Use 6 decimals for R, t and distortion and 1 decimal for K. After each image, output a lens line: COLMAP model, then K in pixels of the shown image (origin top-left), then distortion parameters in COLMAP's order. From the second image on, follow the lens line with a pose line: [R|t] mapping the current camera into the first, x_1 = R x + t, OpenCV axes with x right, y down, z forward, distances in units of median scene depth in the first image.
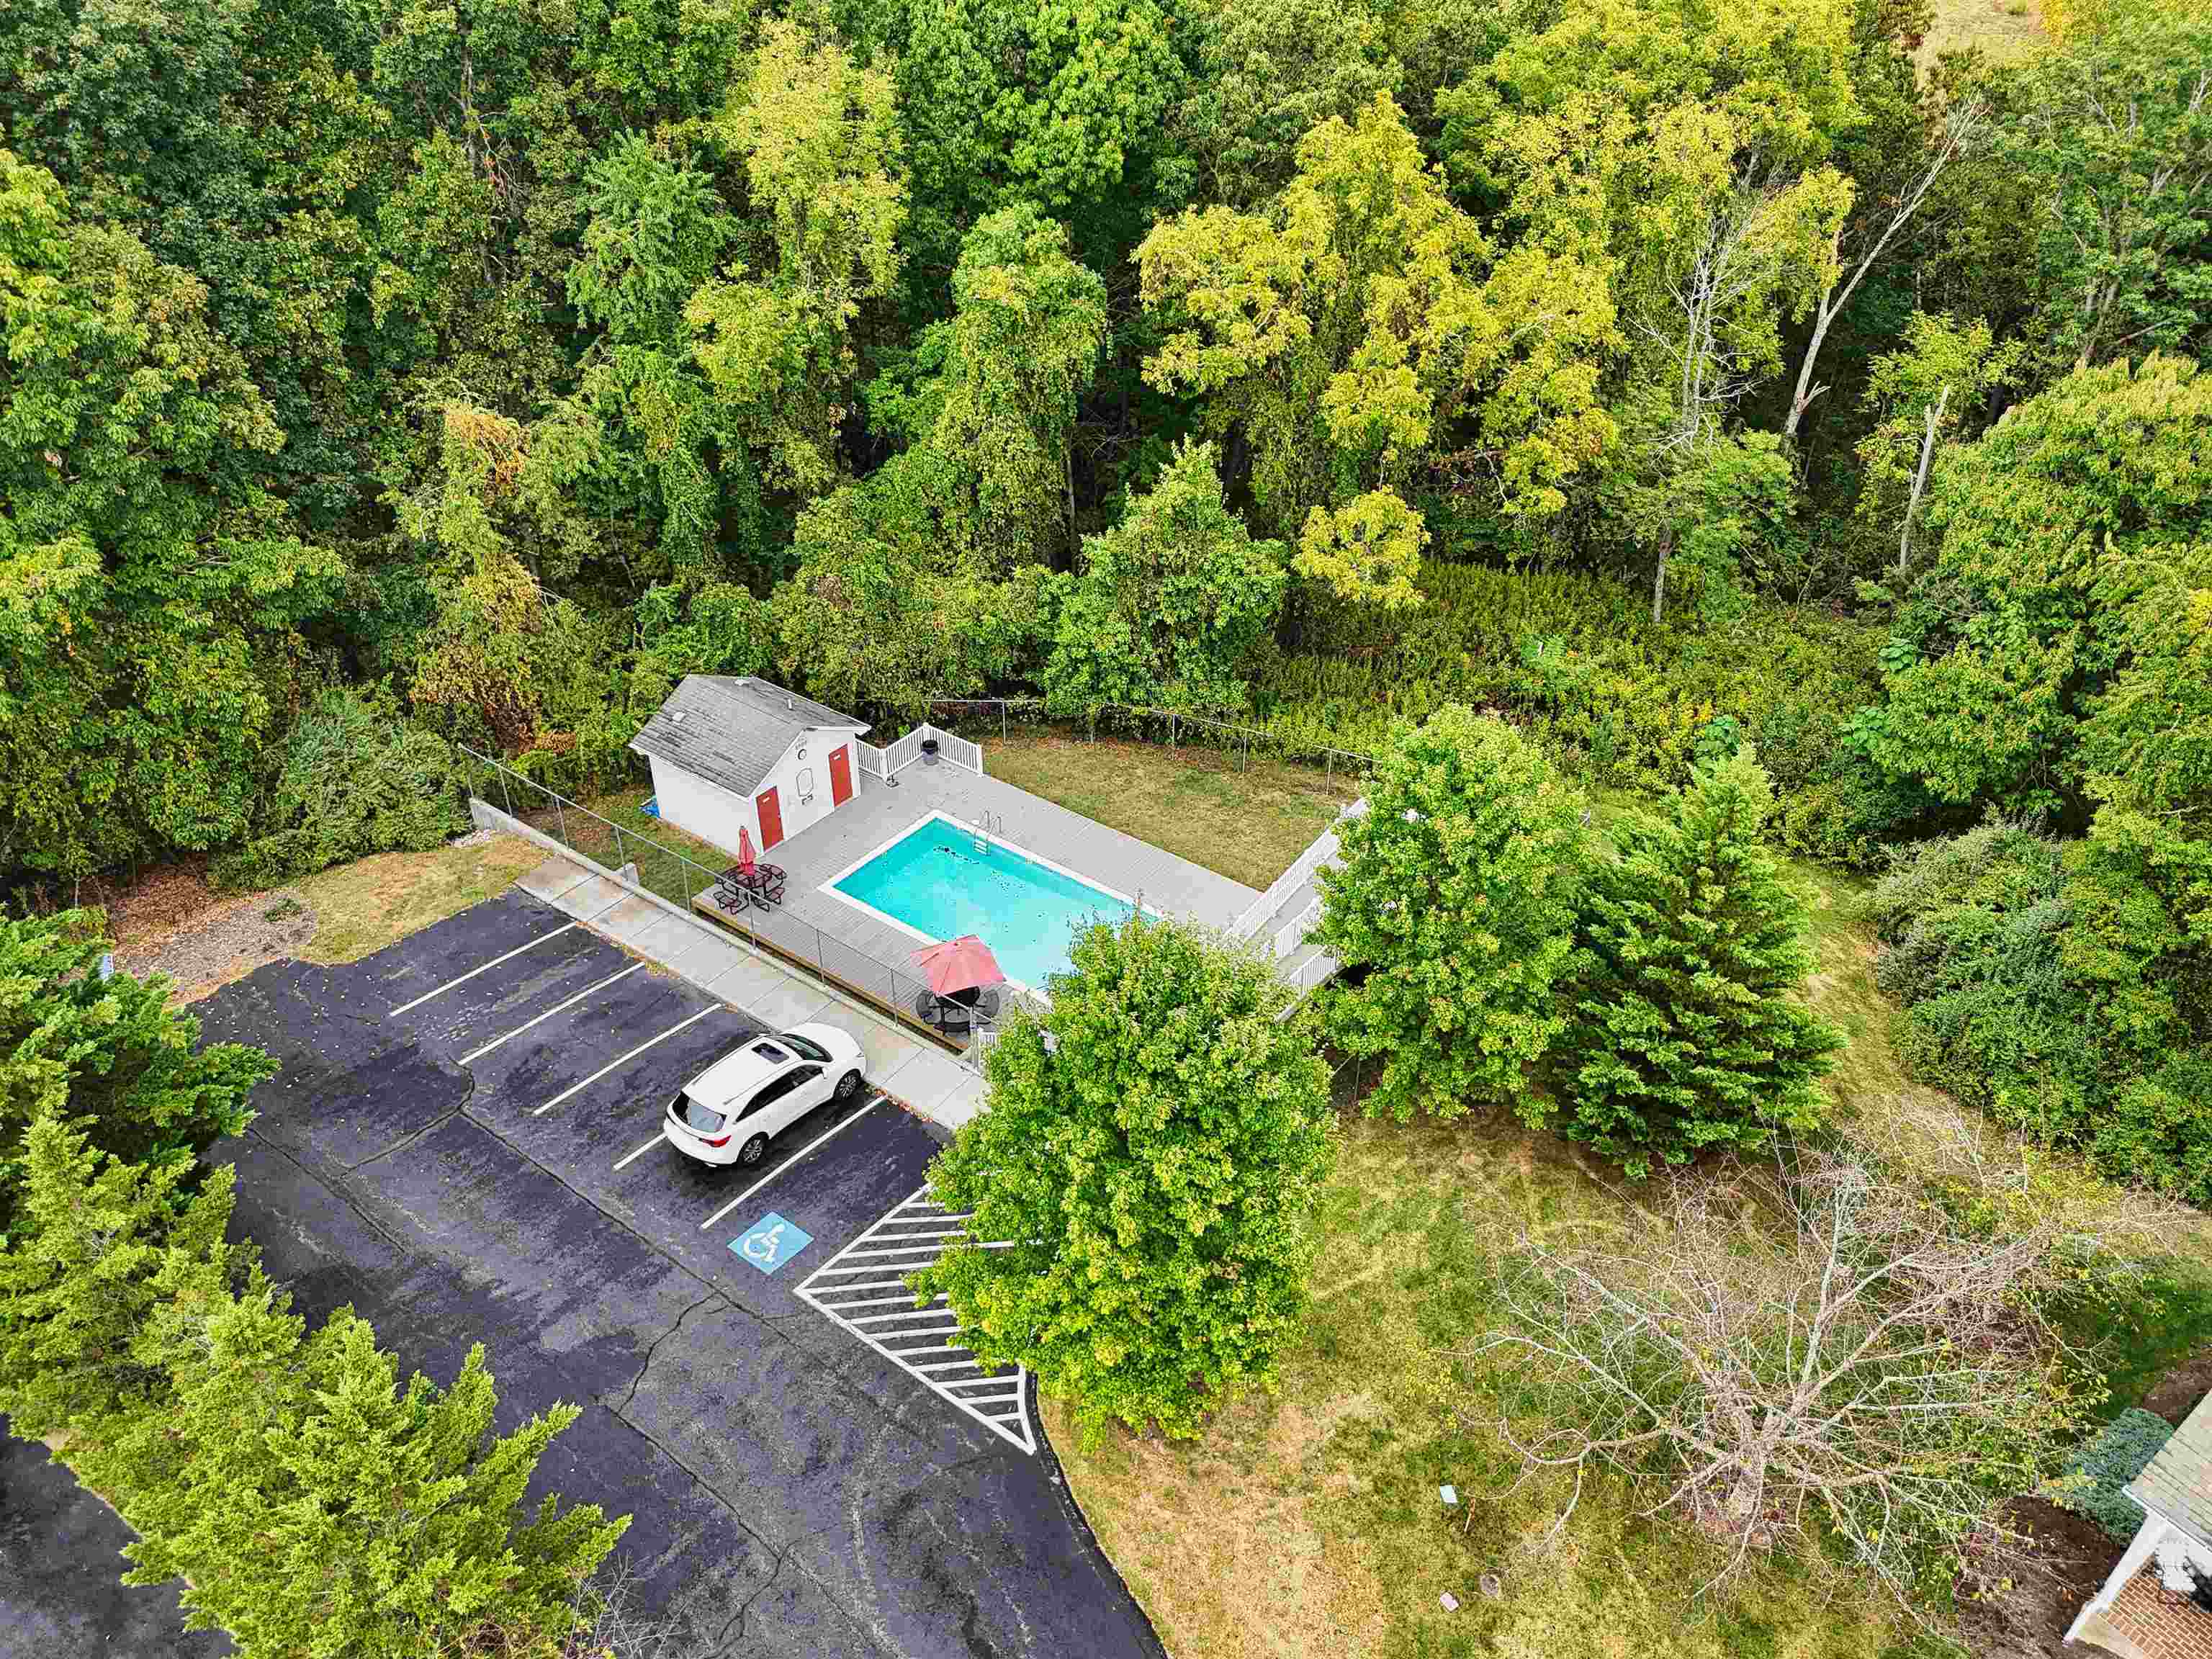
lens RADIAL K [[1723.8, 0, 1106.0], [0, 1723.8, 829.5], [0, 0, 1]] dist [0.089462, -0.099544]
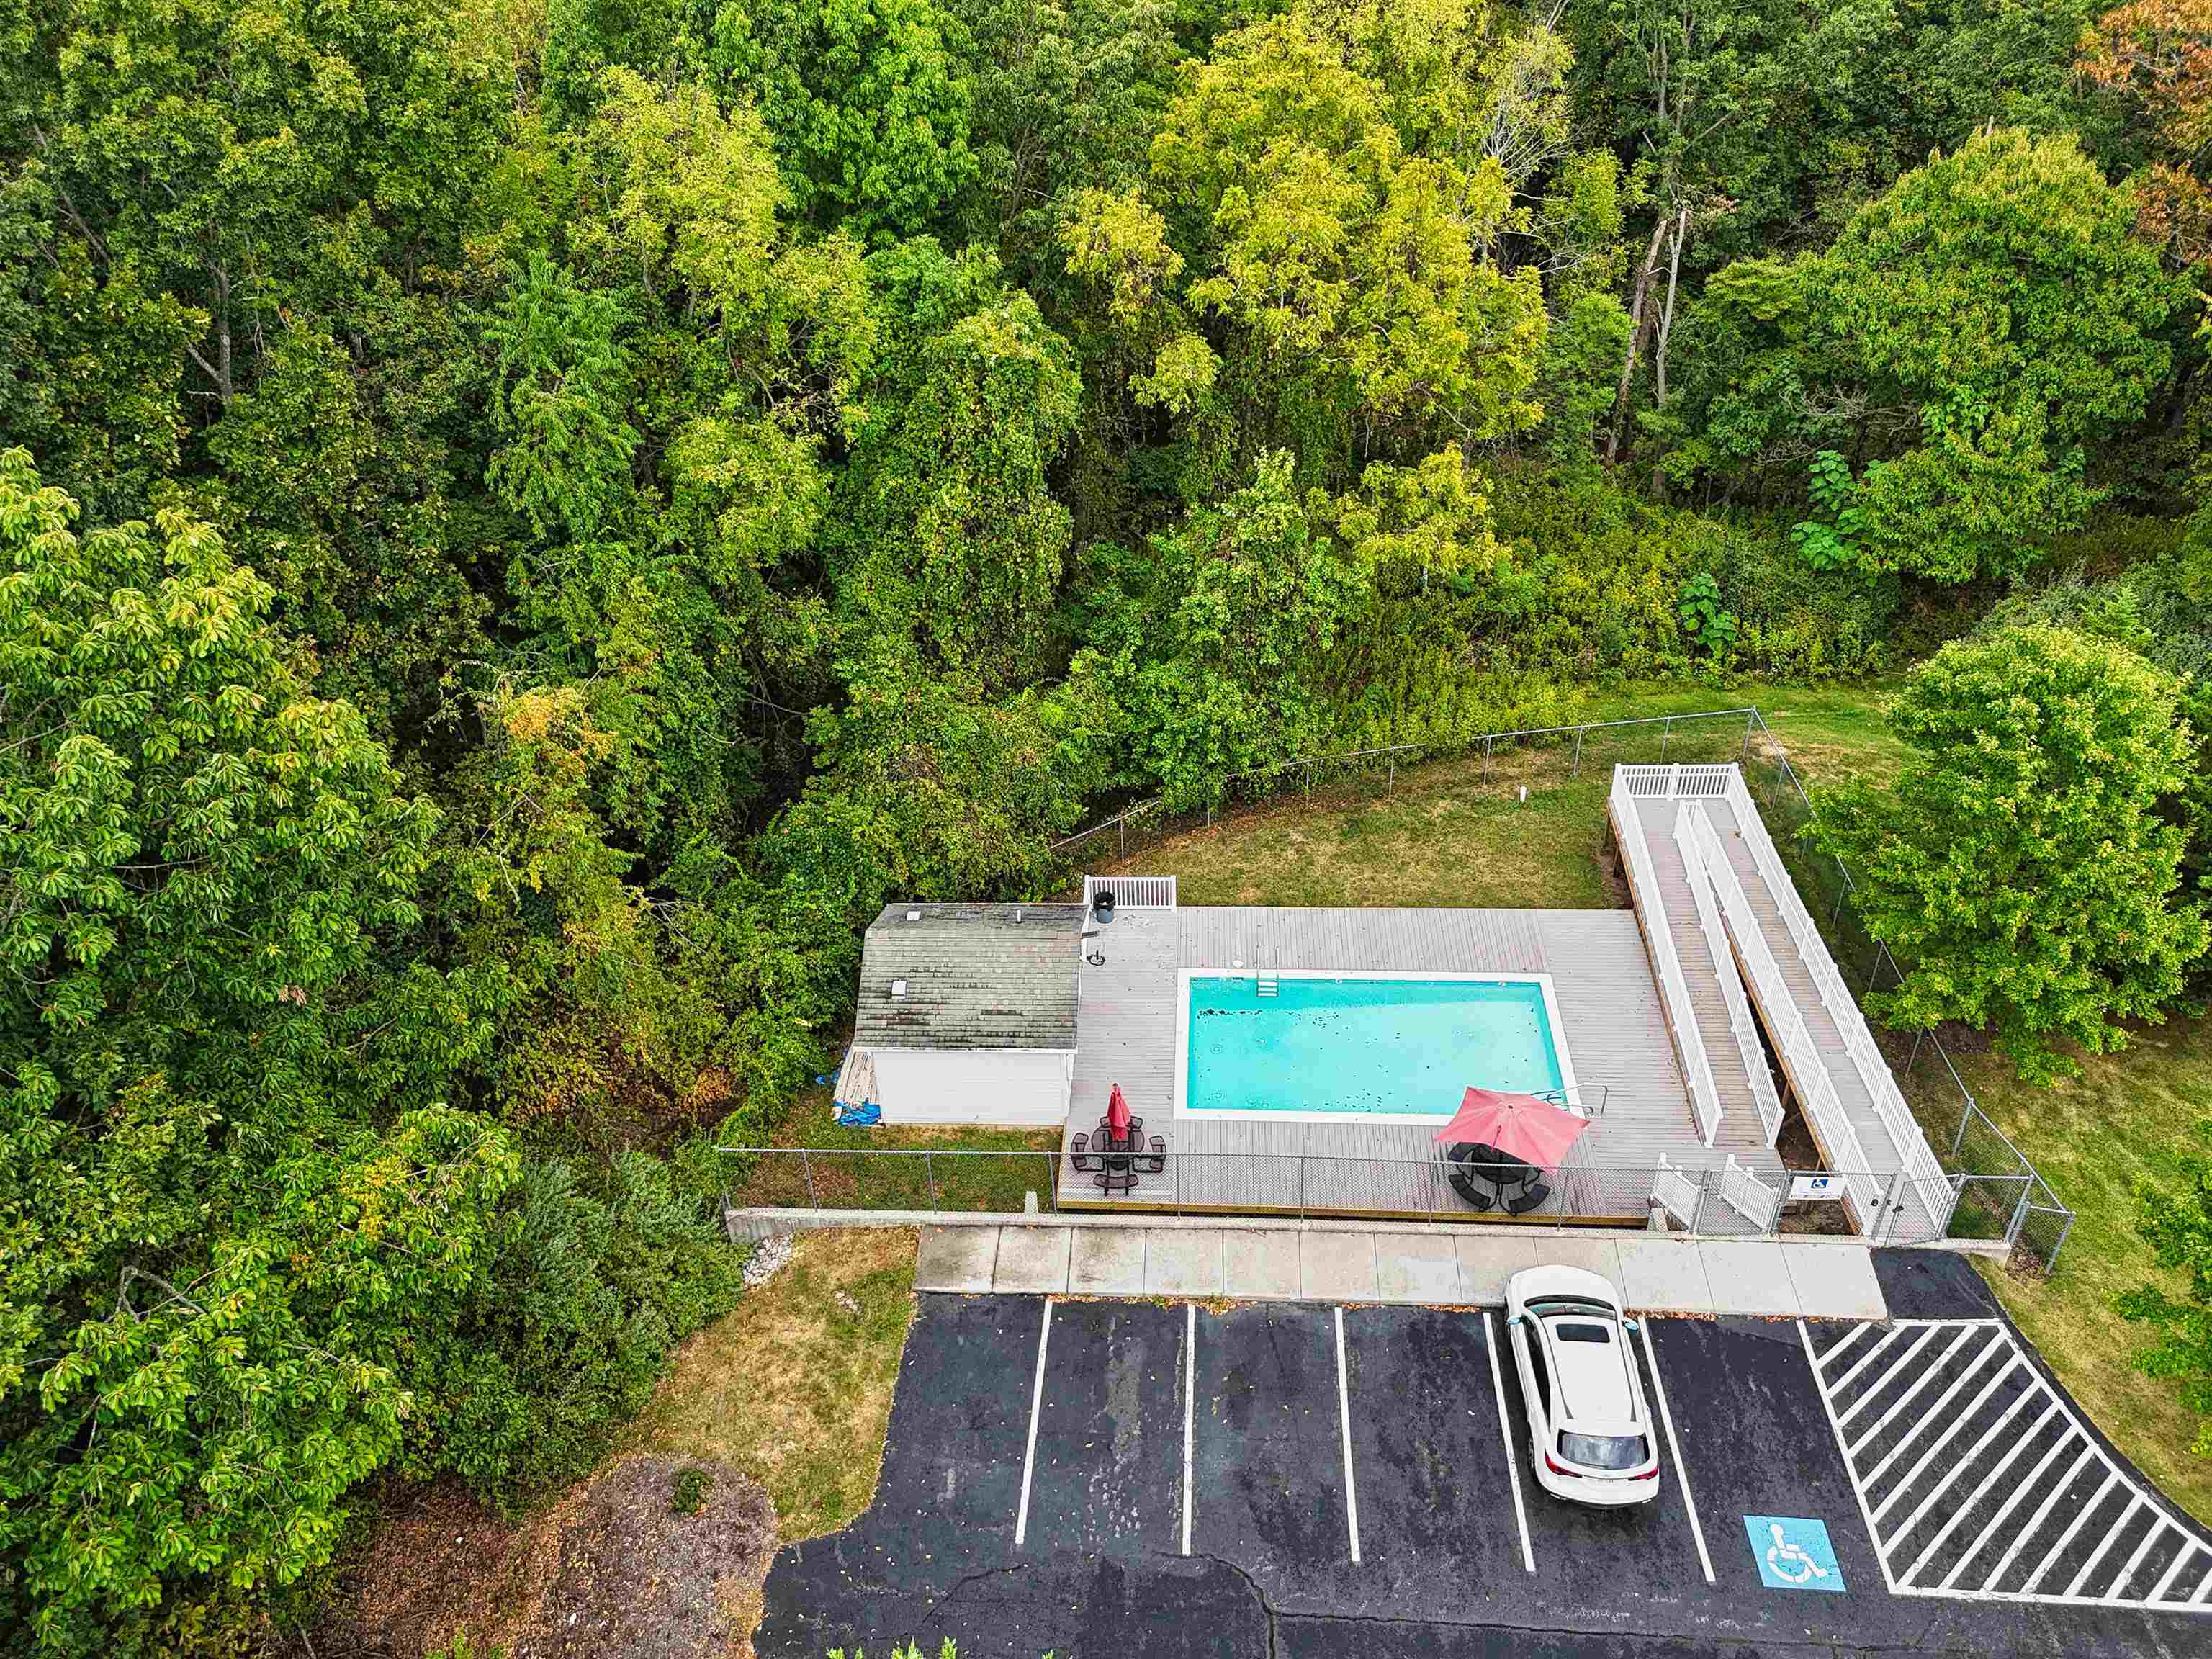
lens RADIAL K [[1749.5, 0, 931.9], [0, 1749.5, 822.6], [0, 0, 1]] dist [0.082195, -0.063967]
pose [[0.832399, -0.360054, 0.421276, -0.521990], [0.349108, 0.931072, 0.105963, -0.205254], [-0.430391, 0.058868, 0.900721, 0.297576]]
